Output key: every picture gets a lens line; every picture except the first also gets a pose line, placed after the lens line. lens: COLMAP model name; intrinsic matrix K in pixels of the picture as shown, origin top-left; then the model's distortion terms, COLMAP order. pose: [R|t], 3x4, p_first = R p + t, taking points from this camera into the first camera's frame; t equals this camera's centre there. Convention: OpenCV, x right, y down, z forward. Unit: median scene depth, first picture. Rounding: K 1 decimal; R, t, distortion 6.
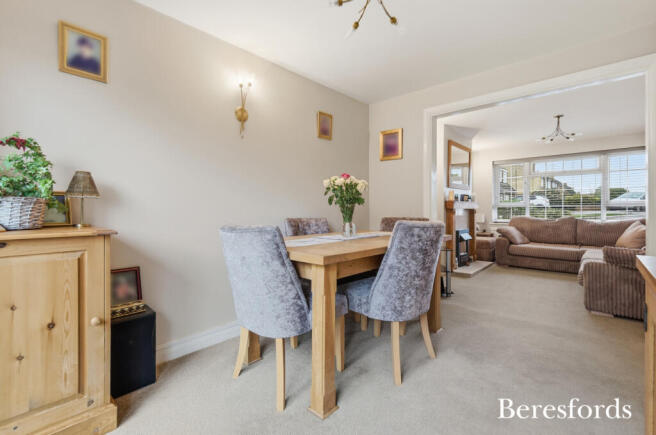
lens RADIAL K [[287.5, 0, 332.1], [0, 287.5, 211.7], [0, 0, 1]] dist [0.012079, -0.003543]
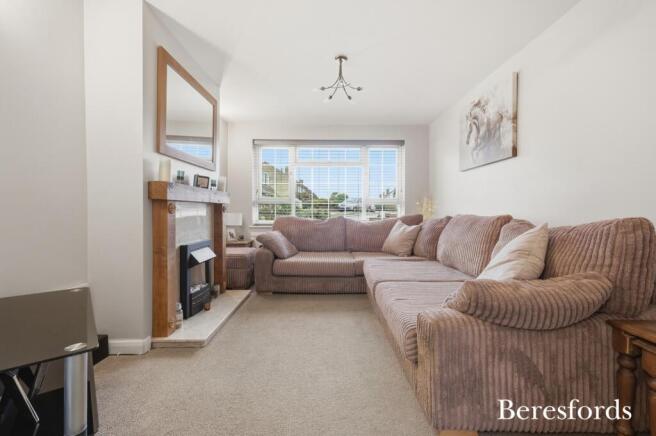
lens RADIAL K [[287.5, 0, 330.6], [0, 287.5, 212.6], [0, 0, 1]] dist [0.012079, -0.003543]
pose [[0.728169, 0.000487, 0.685397, 0.255196], [0.000840, 0.999998, -0.001603, 0.009001], [-0.685397, 0.001743, 0.728167, 0.426733]]
